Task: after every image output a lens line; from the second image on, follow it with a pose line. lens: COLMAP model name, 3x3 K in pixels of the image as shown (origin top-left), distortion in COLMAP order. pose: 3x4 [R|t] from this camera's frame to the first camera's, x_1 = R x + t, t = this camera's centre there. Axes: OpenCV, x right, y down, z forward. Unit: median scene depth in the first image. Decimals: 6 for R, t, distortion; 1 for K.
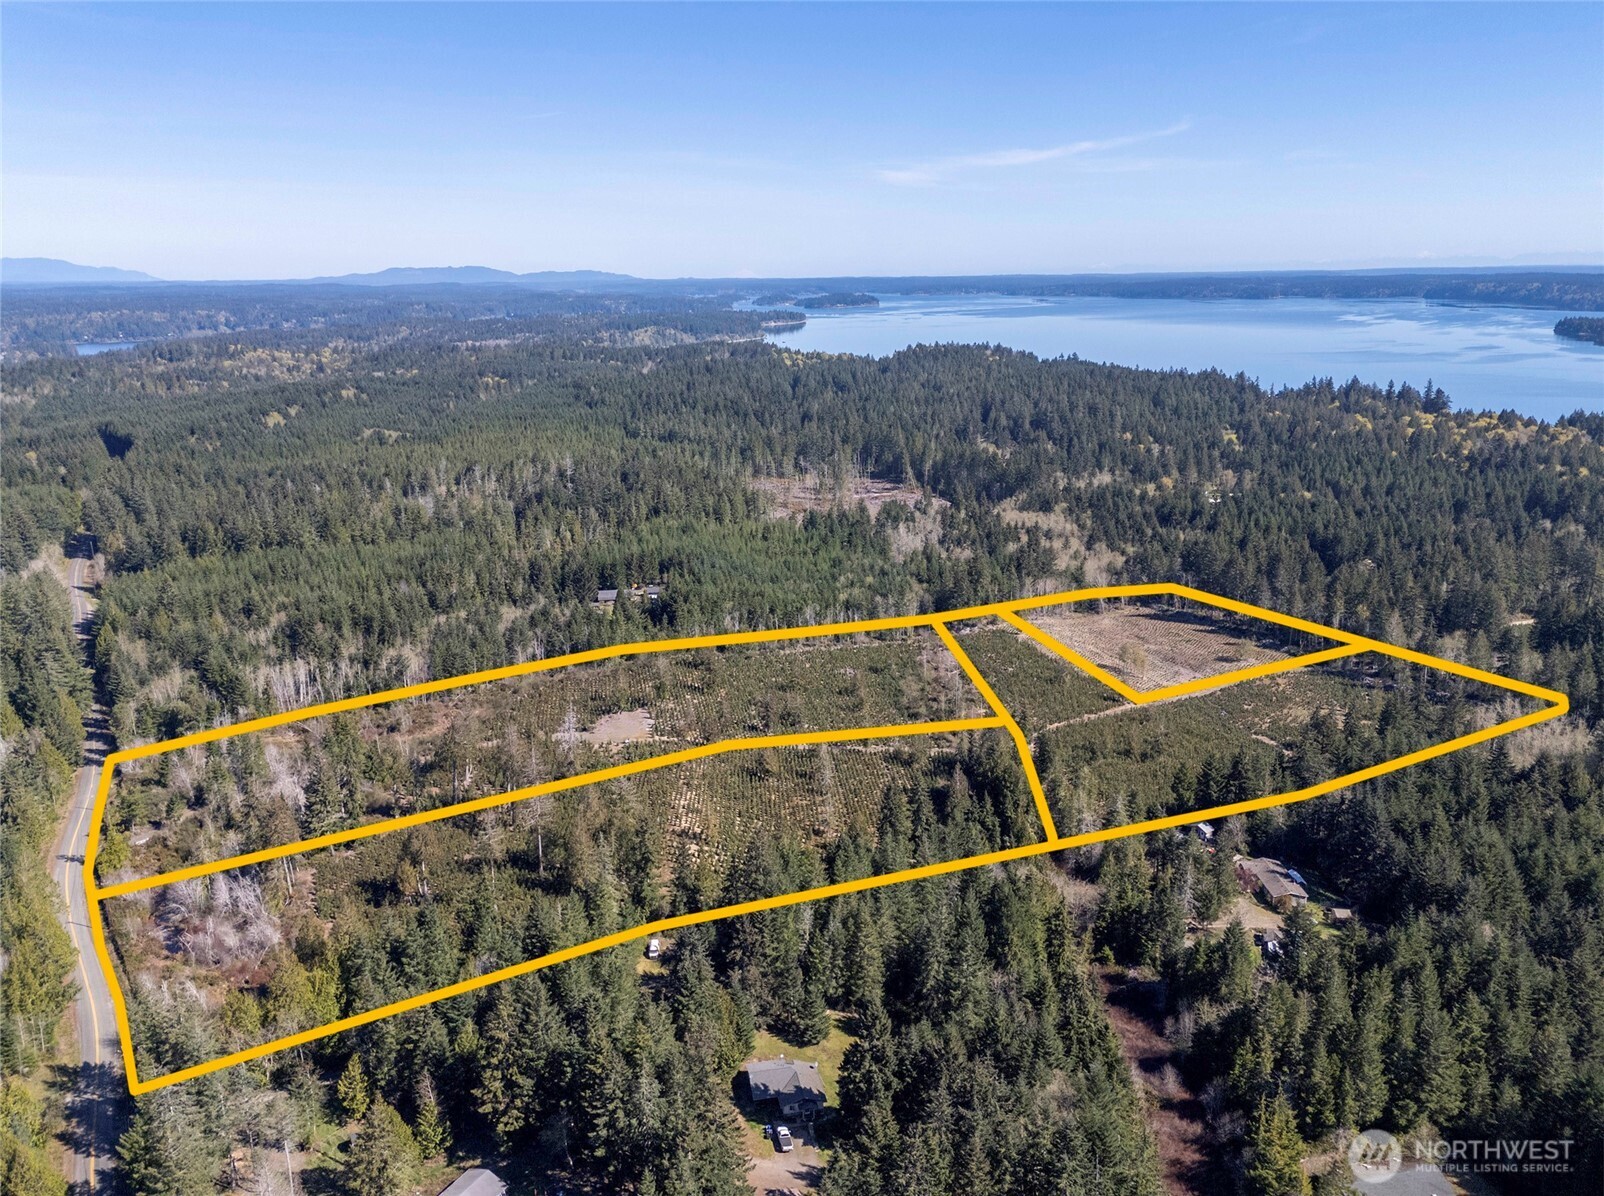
lens RADIAL K [[1191.9, 0, 802.0], [0, 1191.9, 598.0], [0, 0, 1]] dist [0.079835, -0.076433]
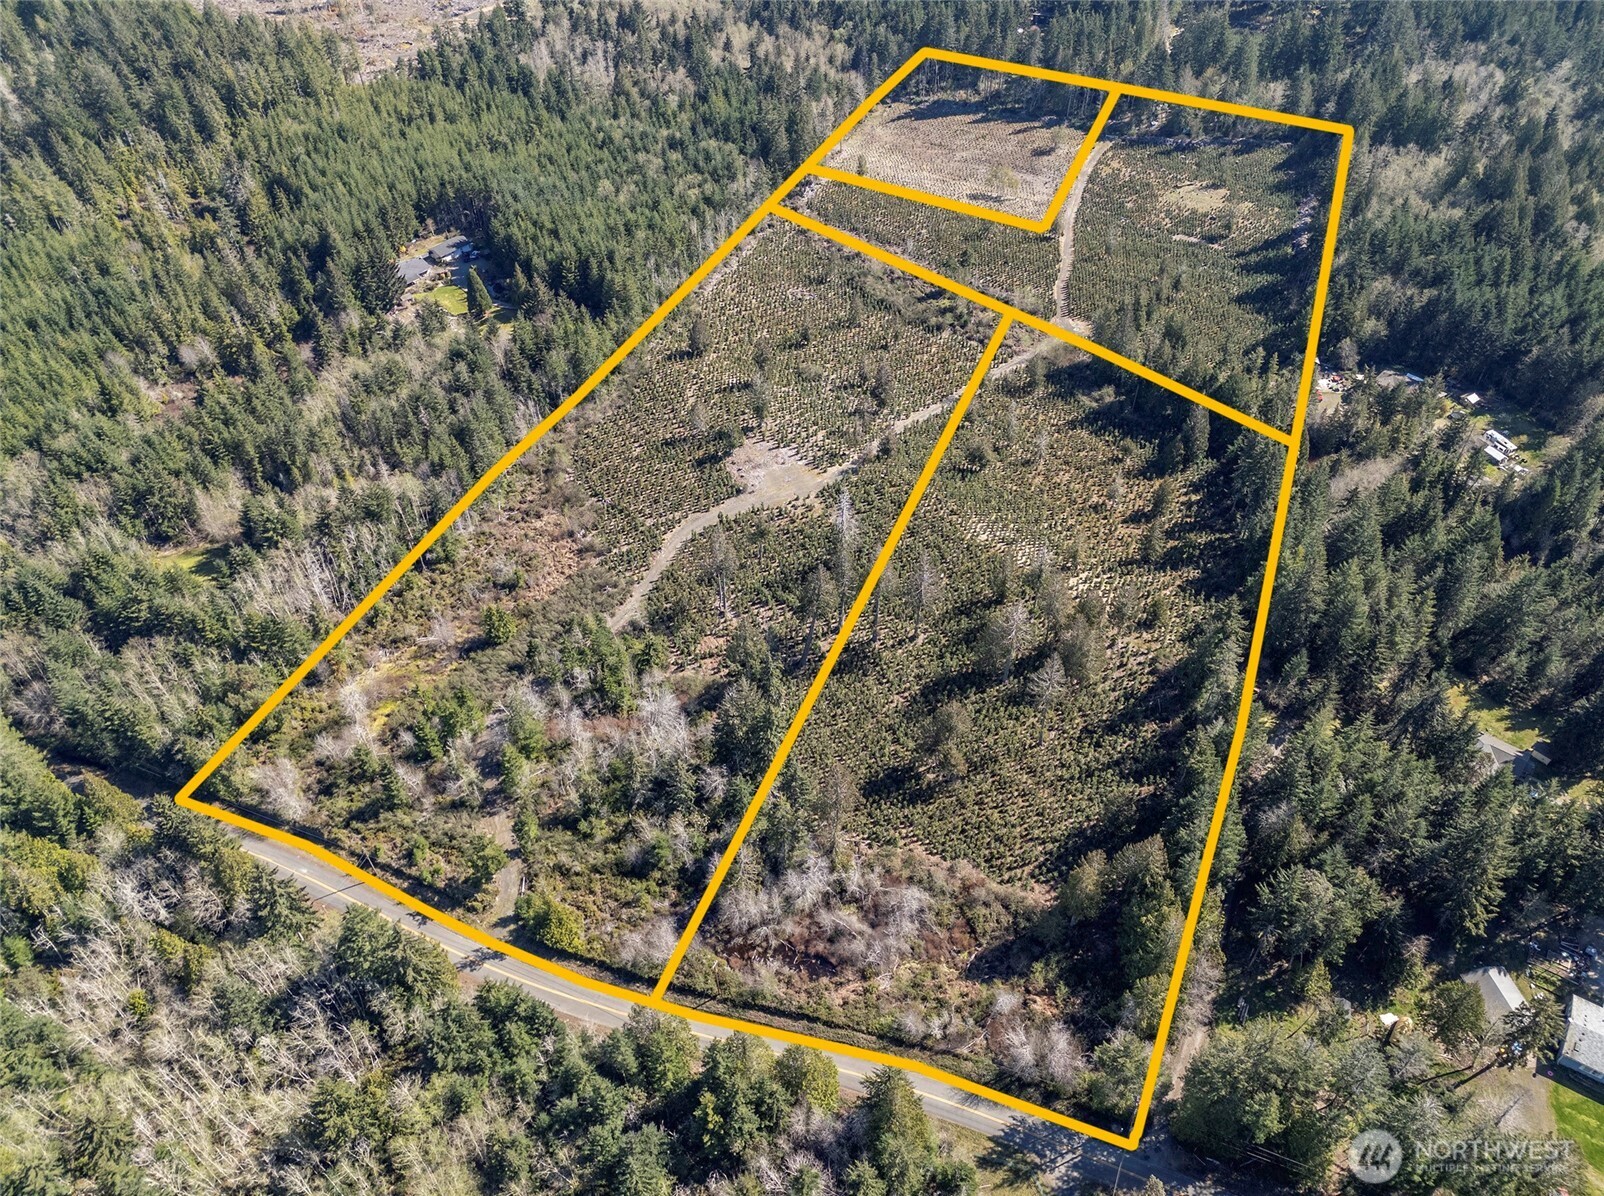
lens RADIAL K [[1165.3, 0, 802.0], [0, 1165.3, 598.0], [0, 0, 1]] dist [0.073175, -0.061189]
pose [[0.772728, -0.443630, 0.453964, -0.495441], [0.173921, 0.835811, 0.520741, -0.219369], [-0.610445, -0.323437, 0.723011, 0.325873]]
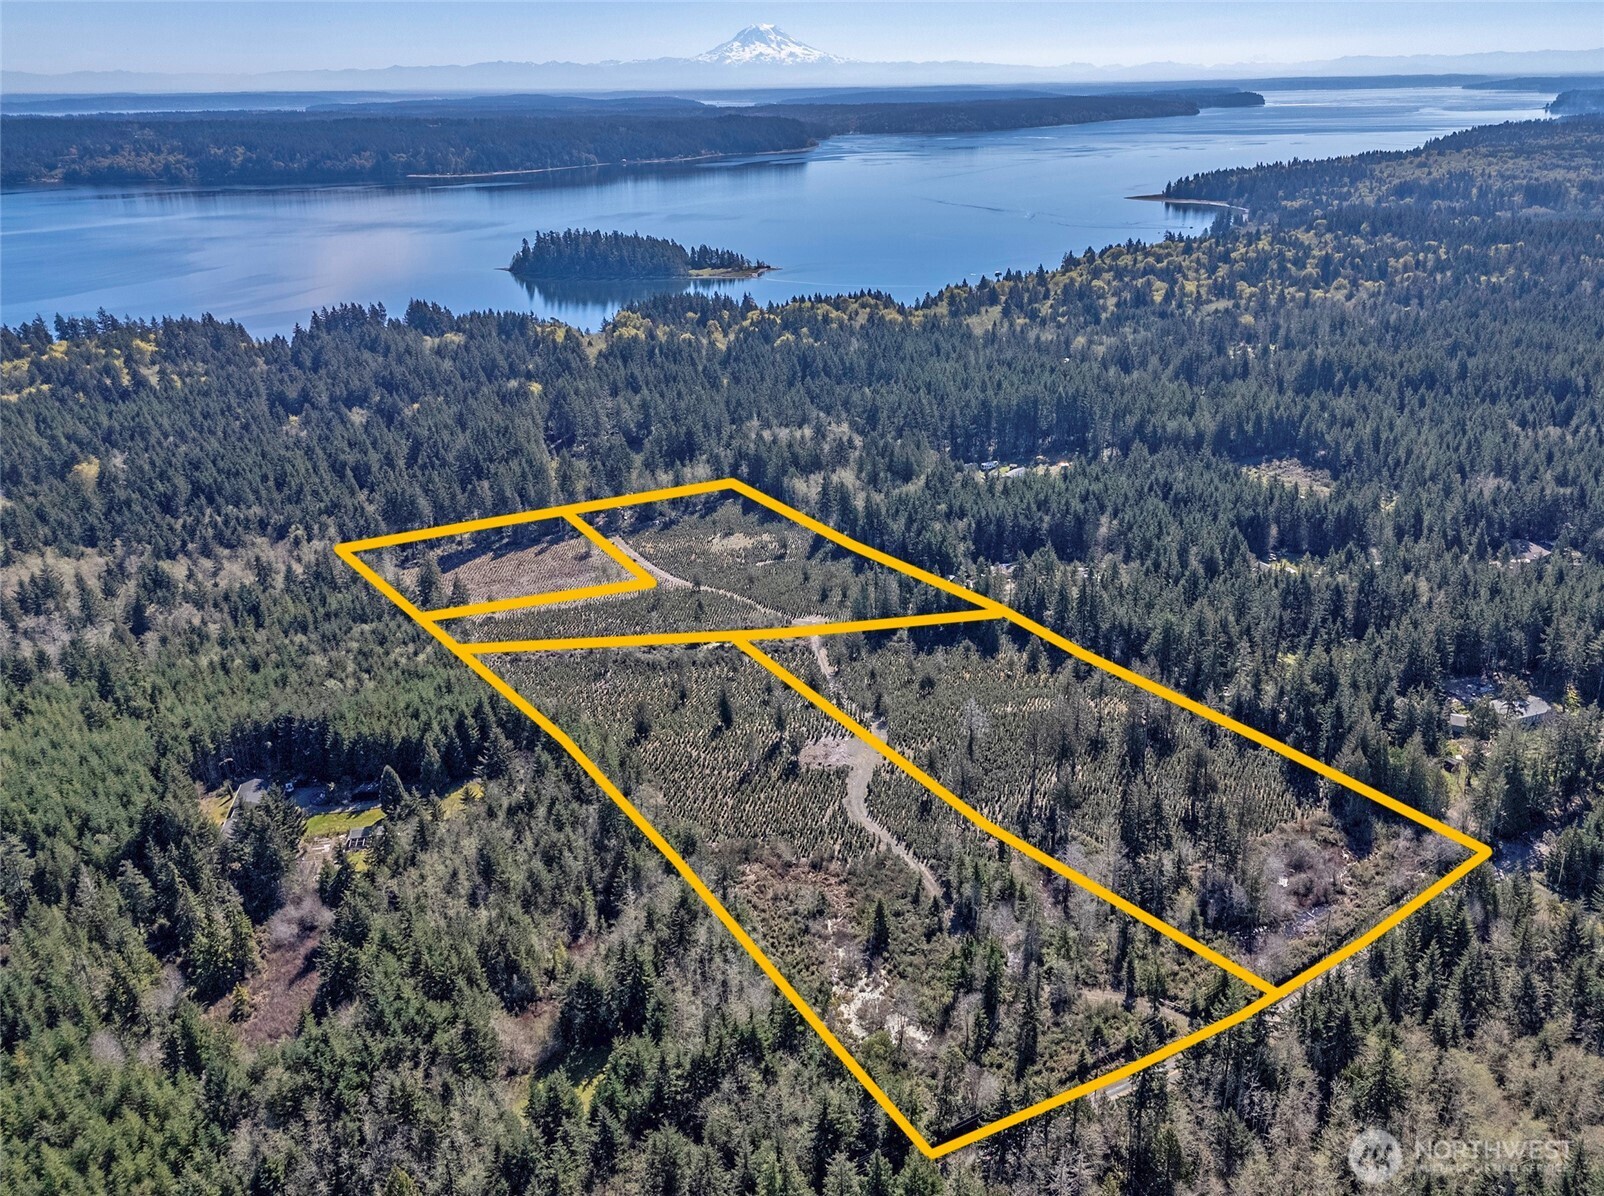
lens RADIAL K [[1255.5, 0, 867.3], [0, 1255.5, 602.8], [0, 0, 1]] dist [0.062617, -0.043444]
pose [[-0.069777, -0.366793, 0.927682, -0.943048], [0.272117, 0.887683, 0.371446, -0.332956], [-0.959731, 0.278356, 0.037871, 0.818685]]
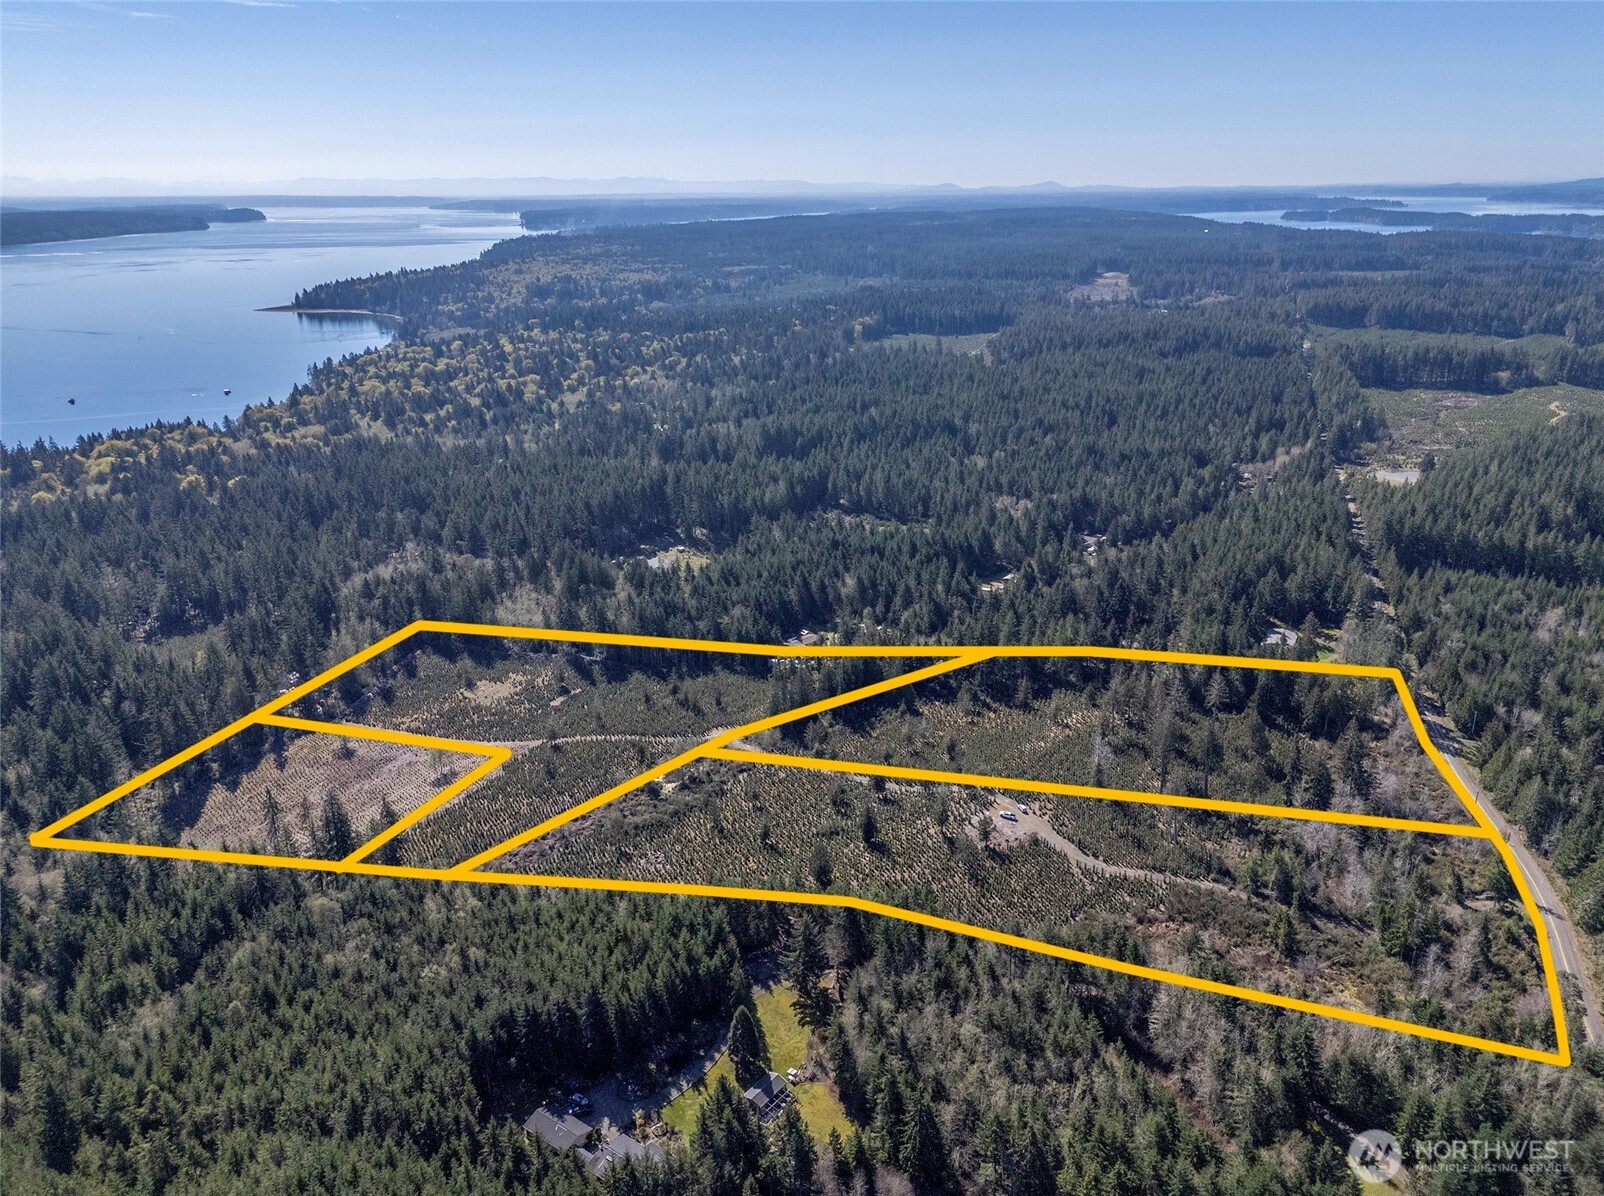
lens RADIAL K [[1165.3, 0, 802.0], [0, 1165.3, 598.0], [0, 0, 1]] dist [0.073175, -0.061189]
pose [[-0.703702, -0.214463, 0.677354, -0.598171], [0.202573, 0.853222, 0.480599, -0.489364], [-0.681005, 0.475413, -0.556970, 1.384234]]
